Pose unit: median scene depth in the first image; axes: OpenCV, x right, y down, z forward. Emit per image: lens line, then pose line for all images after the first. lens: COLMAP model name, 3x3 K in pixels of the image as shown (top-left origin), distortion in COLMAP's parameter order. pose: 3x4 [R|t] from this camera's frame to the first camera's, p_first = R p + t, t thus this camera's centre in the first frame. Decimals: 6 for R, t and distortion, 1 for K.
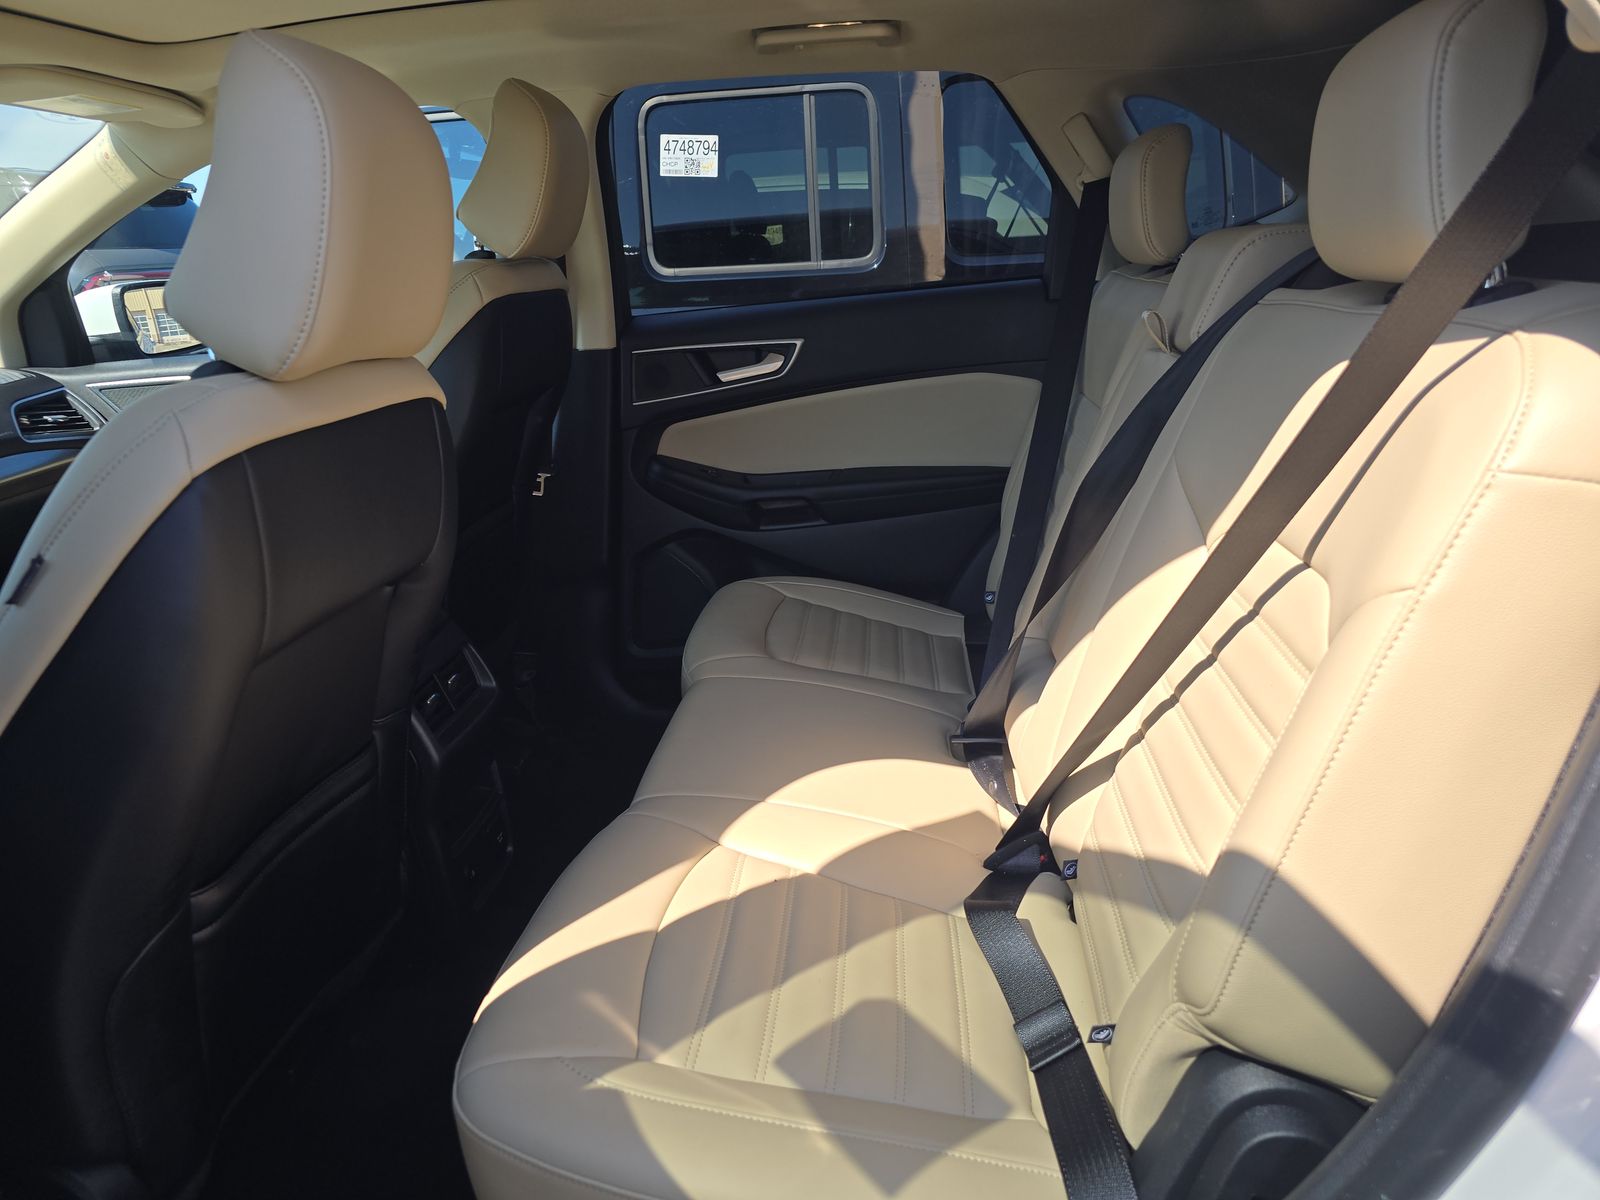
lens RADIAL K [[1088.4, 0, 809.4], [0, 1088.4, 608.0], [0, 0, 1]] dist [0.041518, -0.031603]
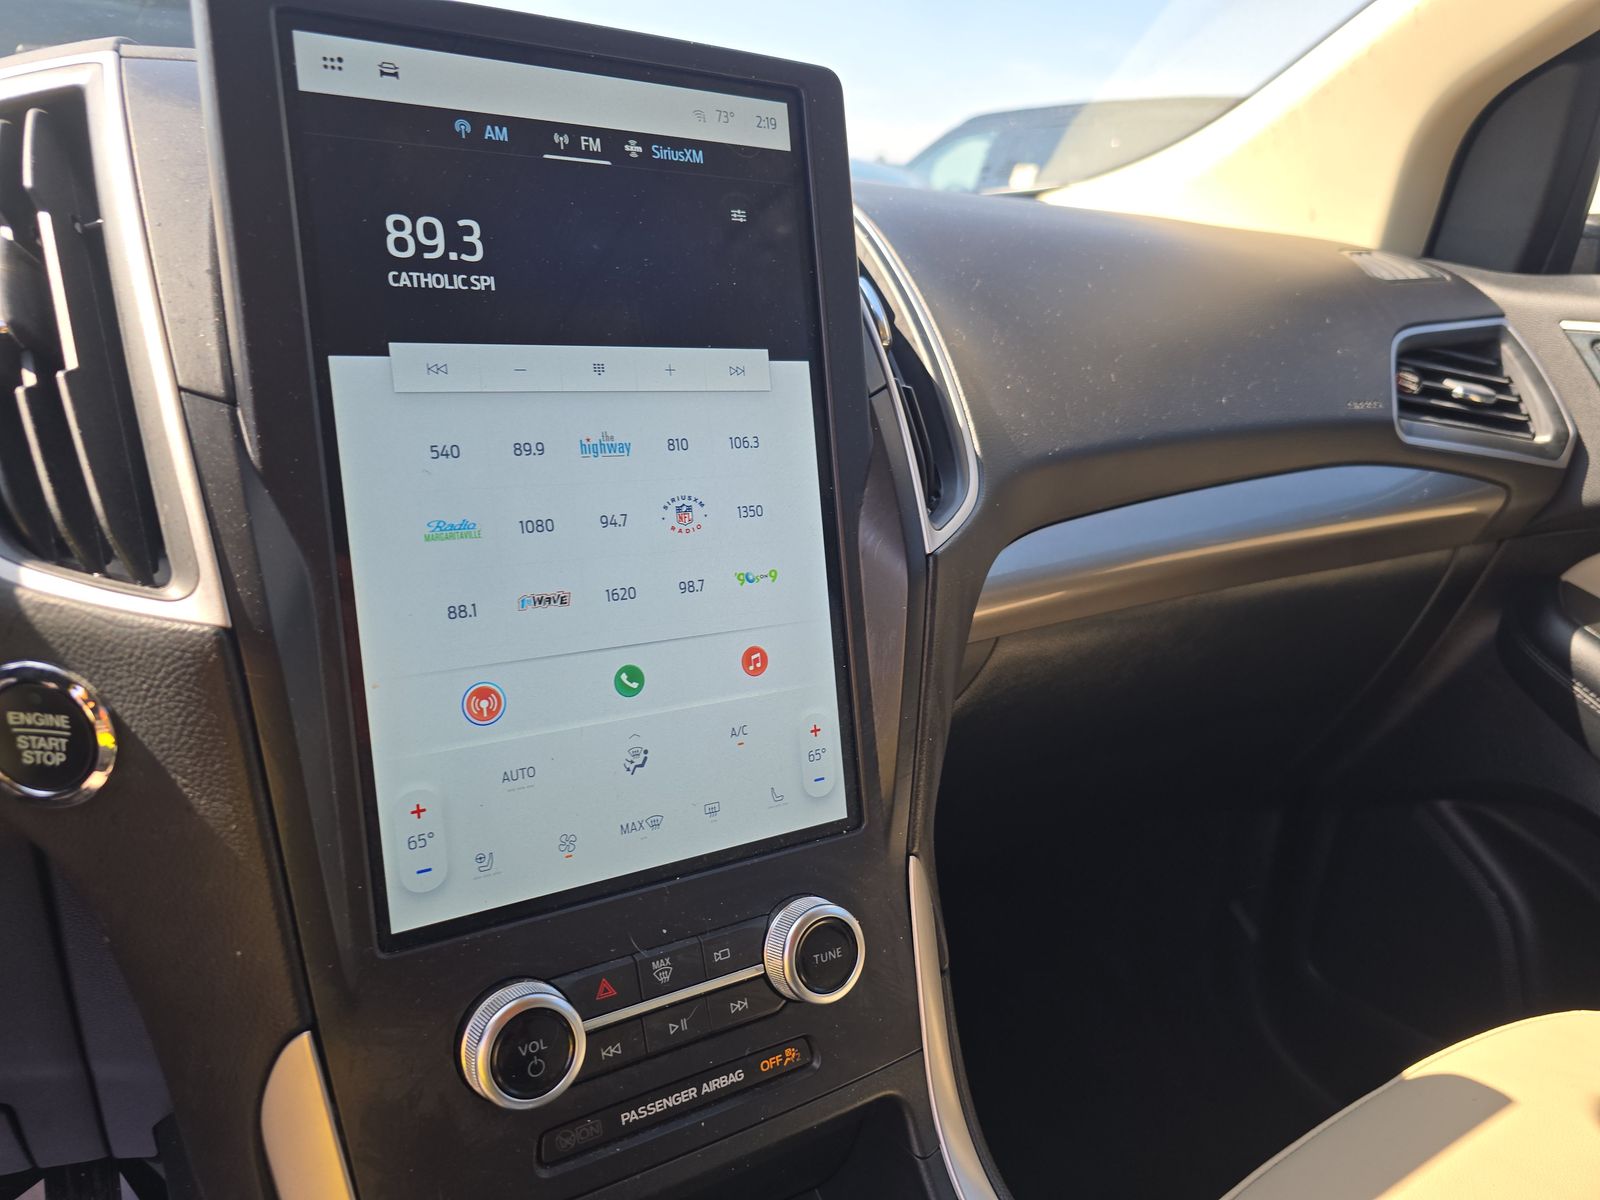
lens RADIAL K [[1080.8, 0, 792.9], [0, 1080.8, 592.4], [0, 0, 1]] dist [0.003792, -0.011989]
pose [[0.580458, 0.349161, -0.735633, -0.474426], [-0.356693, 0.921145, 0.155760, -0.076504], [0.732010, 0.171983, 0.659229, 0.545337]]
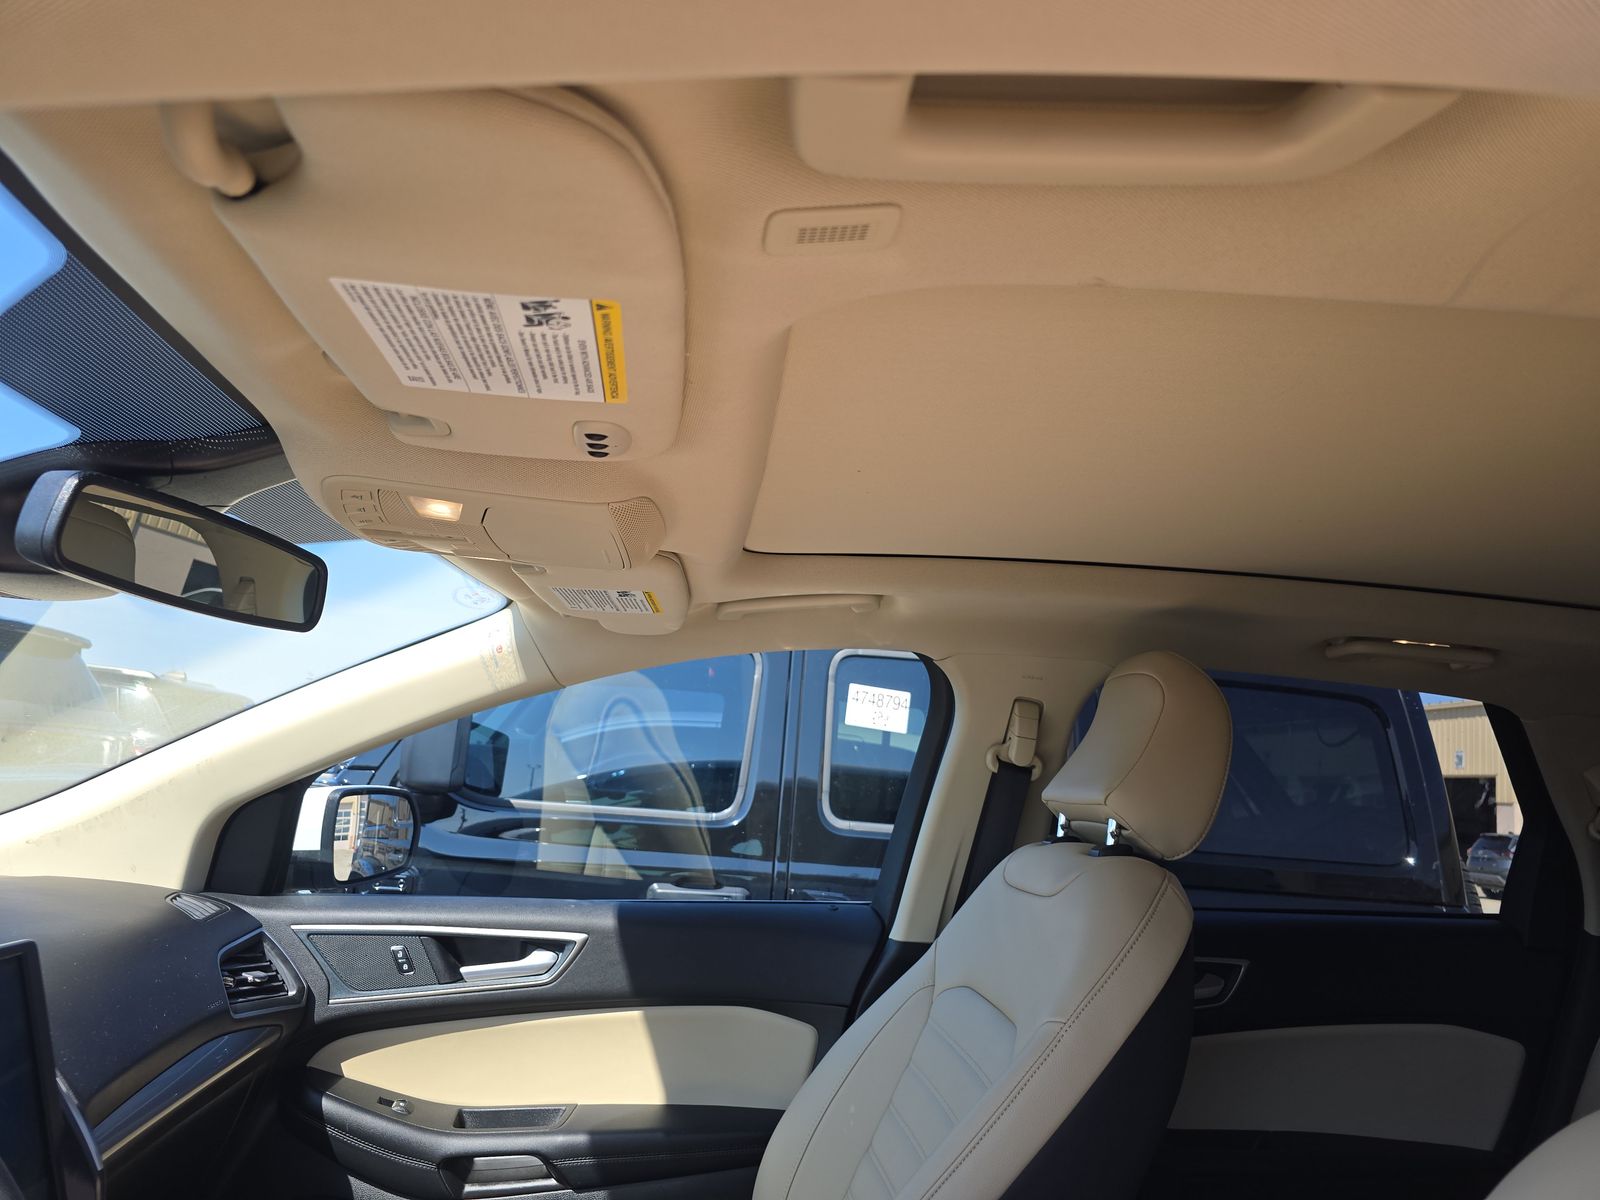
lens RADIAL K [[1088.4, 0, 808.1], [0, 1088.4, 601.2], [0, 0, 1]] dist [0.041518, -0.031603]
pose [[0.973160, 0.153183, 0.171739, -0.456655], [-0.056960, 0.883386, -0.465171, -0.072857], [-0.222968, 0.442904, 0.868402, 0.209170]]
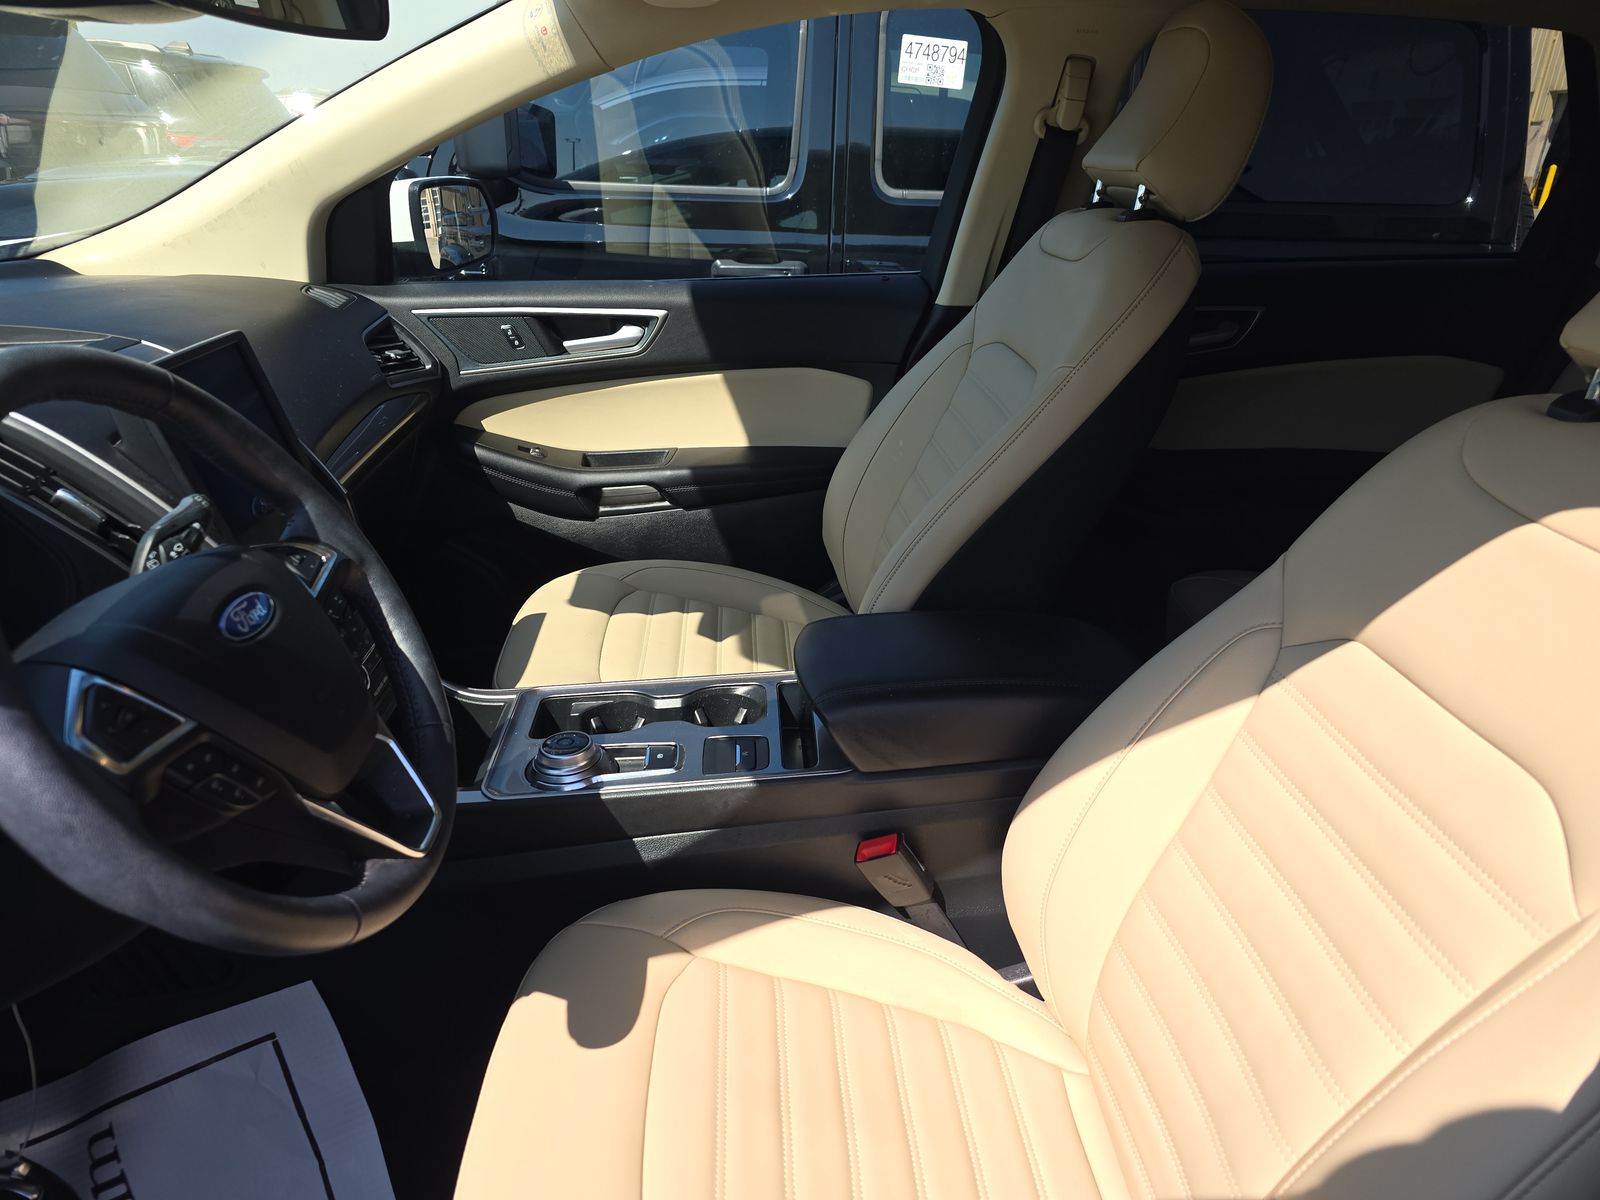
lens RADIAL K [[1088.4, 0, 812.5], [0, 1088.4, 607.9], [0, 0, 1]] dist [0.041518, -0.031603]
pose [[0.984917, 0.012920, 0.172547, -0.471174], [-0.028266, 0.995826, 0.086781, -0.059488], [-0.170706, -0.090350, 0.981171, 0.130863]]
